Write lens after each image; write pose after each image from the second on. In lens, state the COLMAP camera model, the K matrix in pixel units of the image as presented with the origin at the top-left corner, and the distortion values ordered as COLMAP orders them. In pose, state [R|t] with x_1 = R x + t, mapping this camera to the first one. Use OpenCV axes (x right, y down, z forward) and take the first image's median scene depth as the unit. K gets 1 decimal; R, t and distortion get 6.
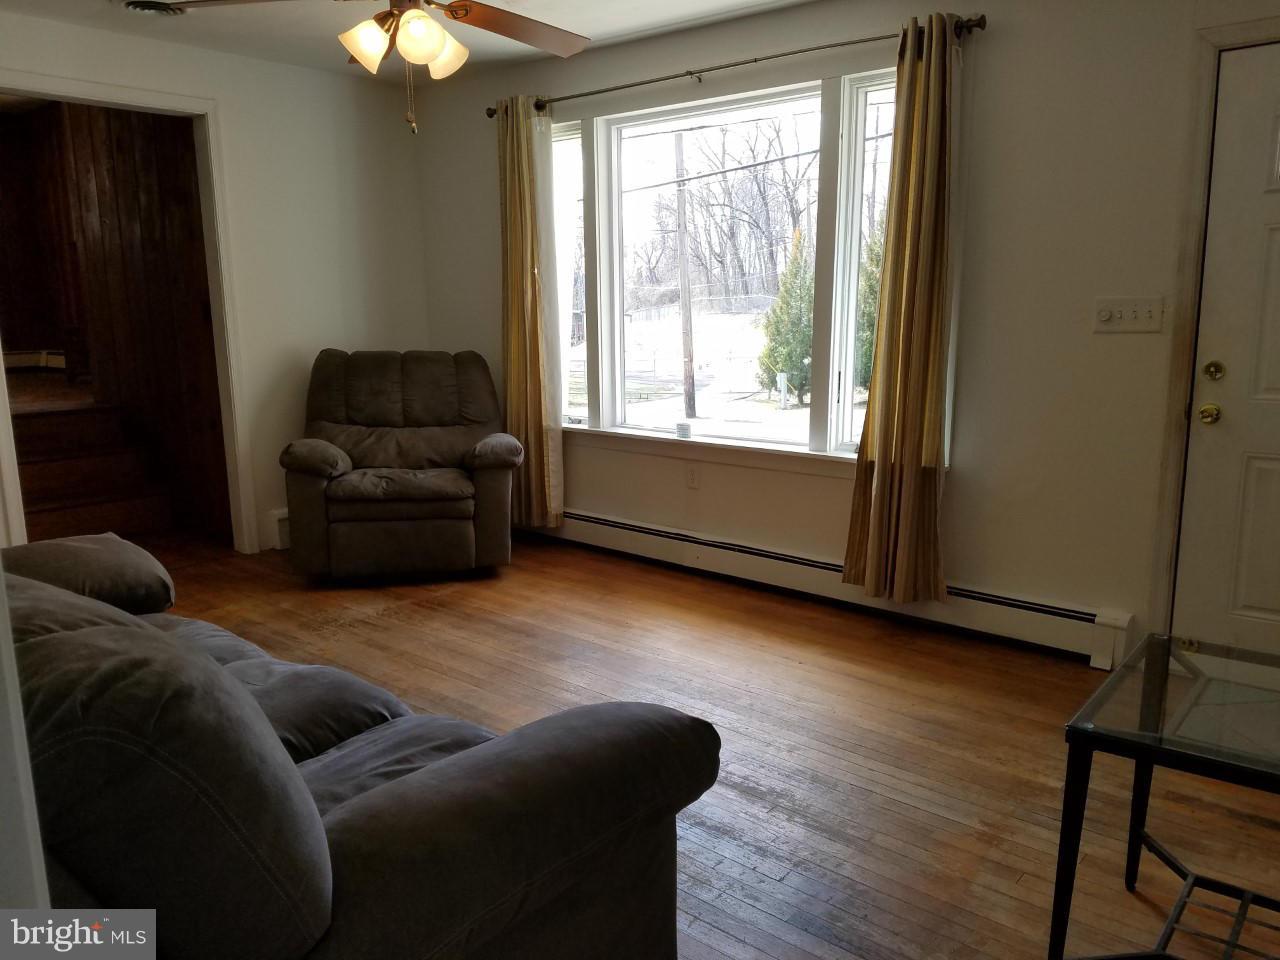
lens RADIAL K [[924.8, 0, 610.5], [0, 924.8, 479.8], [0, 0, 1]] dist [0.002595, -0.003874]
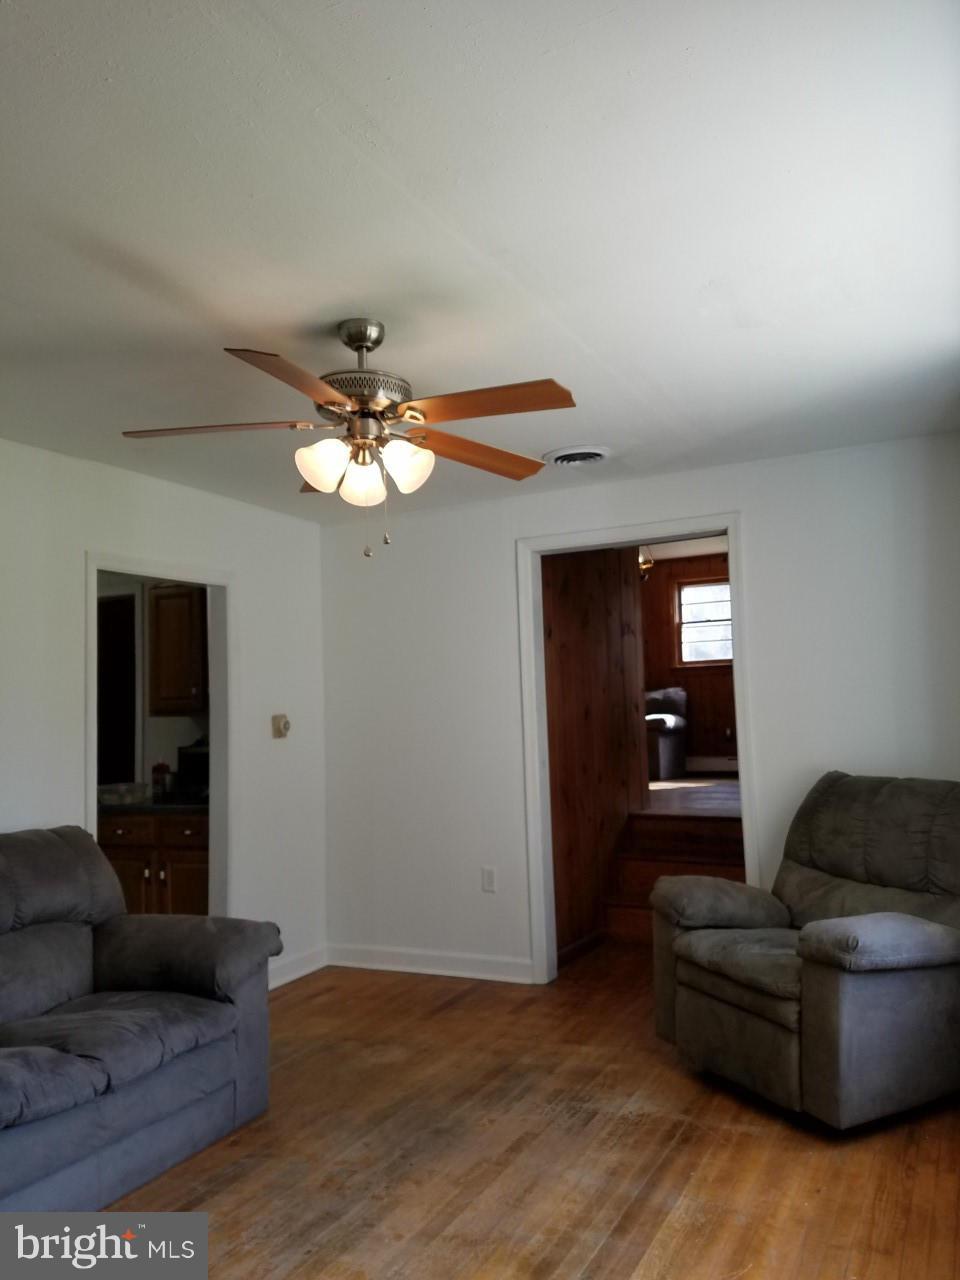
lens RADIAL K [[924.8, 0, 481.2], [0, 924.8, 644.5], [0, 0, 1]] dist [0.002595, -0.003874]
pose [[0.309152, -0.085265, -0.947182, 0.439128], [-0.155770, 0.977982, -0.138879, -0.104912], [0.938169, 0.190478, 0.289064, 0.542082]]
